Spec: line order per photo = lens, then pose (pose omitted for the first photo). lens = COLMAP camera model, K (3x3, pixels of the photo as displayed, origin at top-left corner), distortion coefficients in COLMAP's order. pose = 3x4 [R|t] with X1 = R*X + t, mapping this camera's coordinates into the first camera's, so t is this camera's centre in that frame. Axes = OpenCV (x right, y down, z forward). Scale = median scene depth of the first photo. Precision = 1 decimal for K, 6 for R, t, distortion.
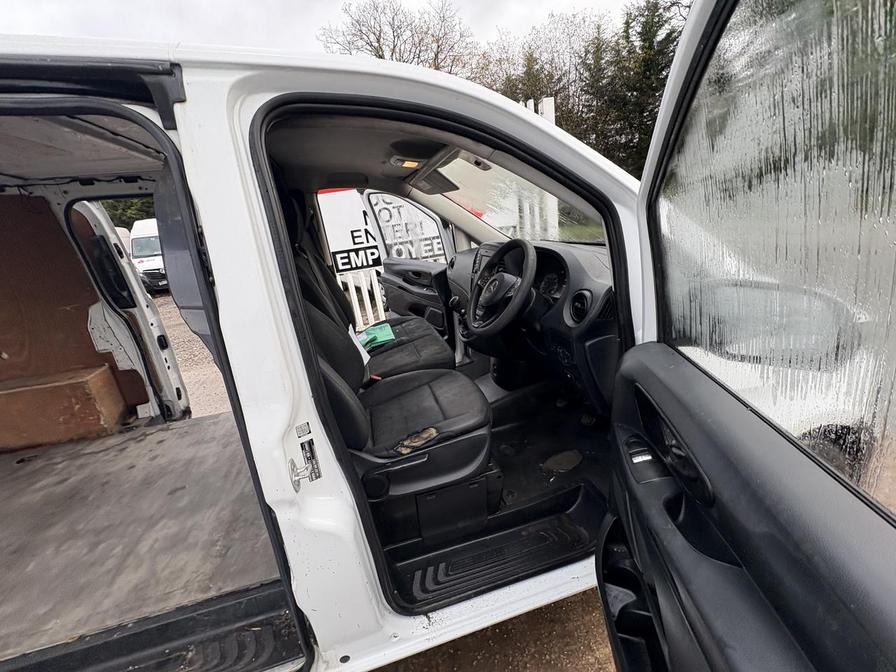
lens RADIAL K [[356.9, 0, 453.0], [0, 356.9, 335.2], [0, 0, 1]] dist [0.001238, 0.000065]
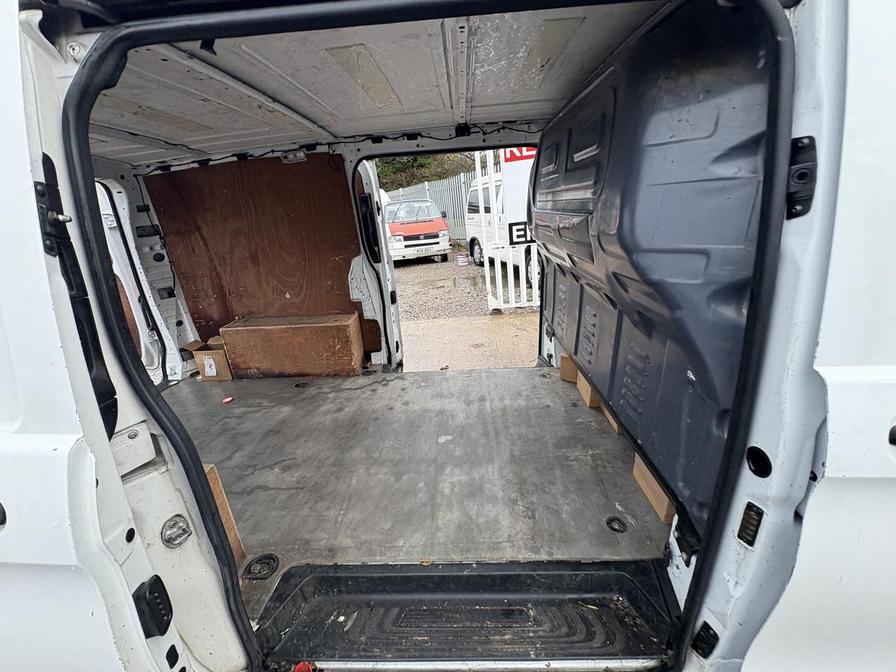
lens RADIAL K [[356.9, 0, 450.3], [0, 356.9, 336.8], [0, 0, 1]] dist [0.001238, 0.000065]
pose [[0.954841, 0.123794, -0.270098, -0.409025], [-0.108714, 0.991594, 0.070156, 0.051065], [0.276513, -0.037624, 0.960274, 0.012095]]
